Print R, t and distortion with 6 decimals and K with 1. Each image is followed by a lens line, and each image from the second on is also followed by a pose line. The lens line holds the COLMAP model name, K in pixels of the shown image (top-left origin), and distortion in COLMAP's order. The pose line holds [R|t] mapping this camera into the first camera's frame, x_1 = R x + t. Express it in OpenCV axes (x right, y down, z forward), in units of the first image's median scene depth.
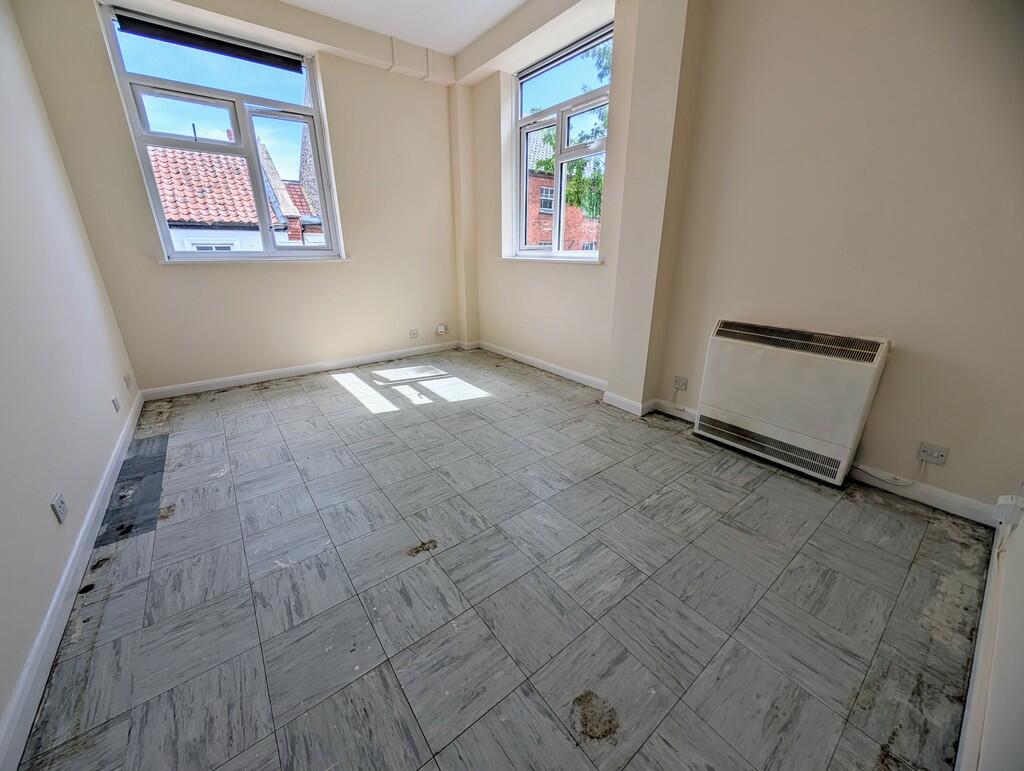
lens RADIAL K [[390.7, 0, 512.0], [0, 390.7, 385.5], [0, 0, 1]] dist [-0.000962, 0.000263]
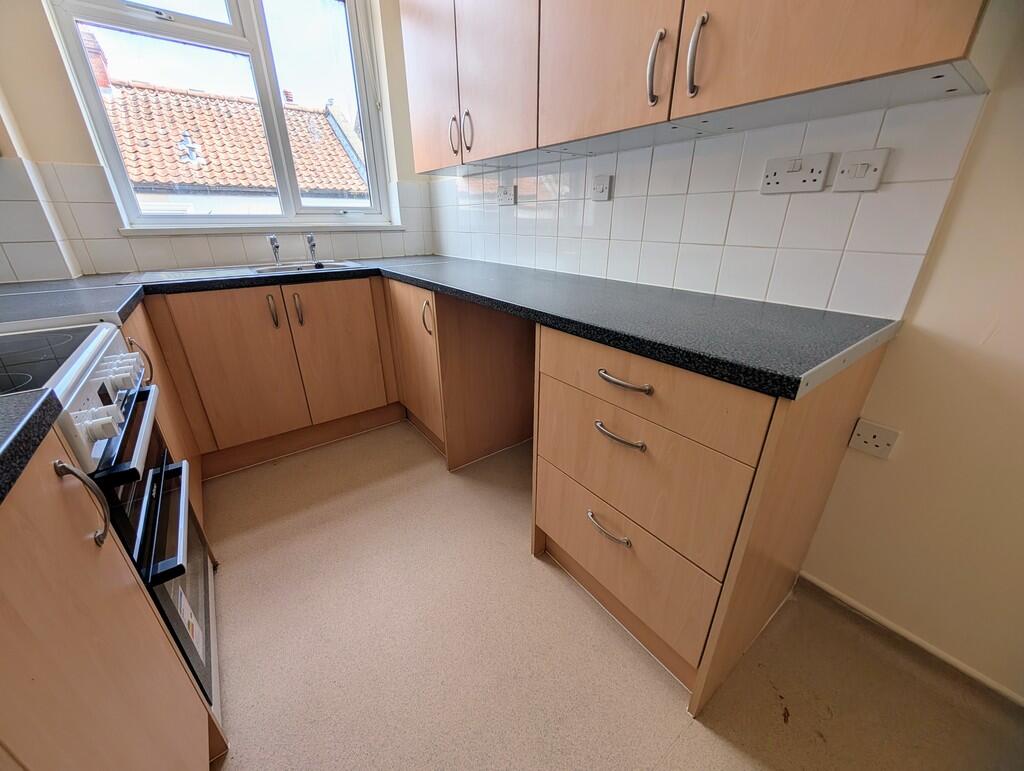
lens RADIAL K [[390.7, 0, 512.0], [0, 390.7, 385.5], [0, 0, 1]] dist [-0.000962, 0.000263]
pose [[0.999678, 0.003069, -0.025208, -0.288489], [-0.001154, 0.997135, 0.075629, -0.128729], [0.025368, -0.075575, 0.996817, 0.402861]]
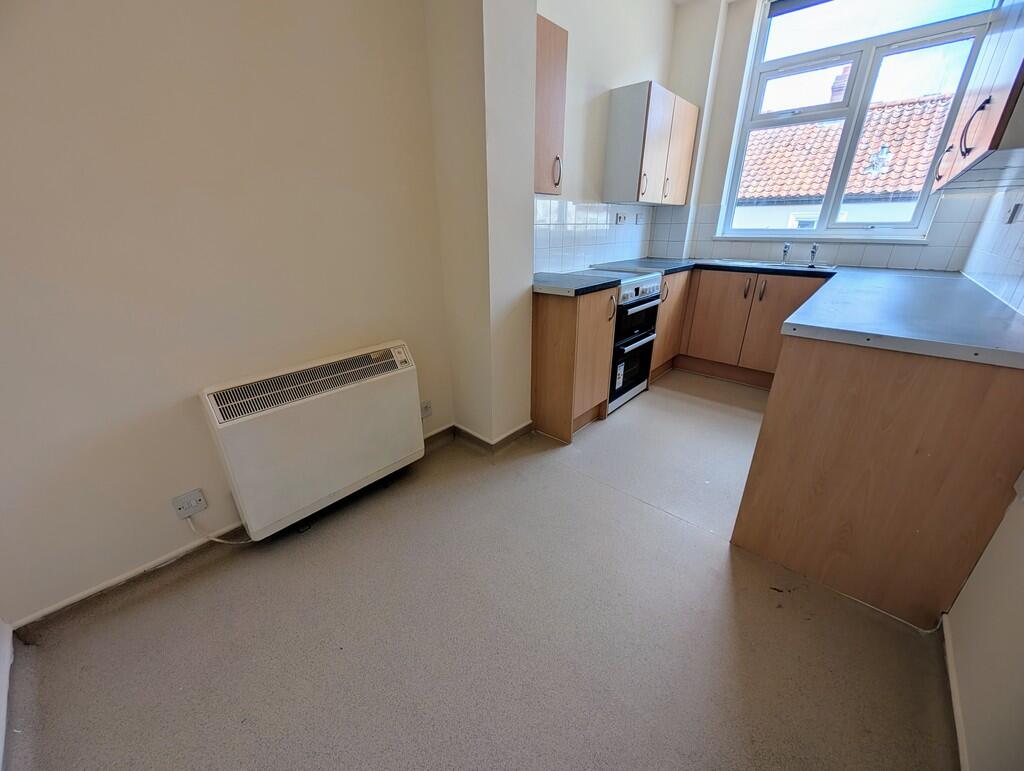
lens RADIAL K [[390.7, 0, 512.0], [0, 390.7, 385.5], [0, 0, 1]] dist [-0.000962, 0.000263]
pose [[0.167783, 0.369783, -0.913843, 0.218675], [-0.314801, 0.898549, 0.305796, -0.090821], [0.934211, 0.236371, 0.267169, 0.238726]]
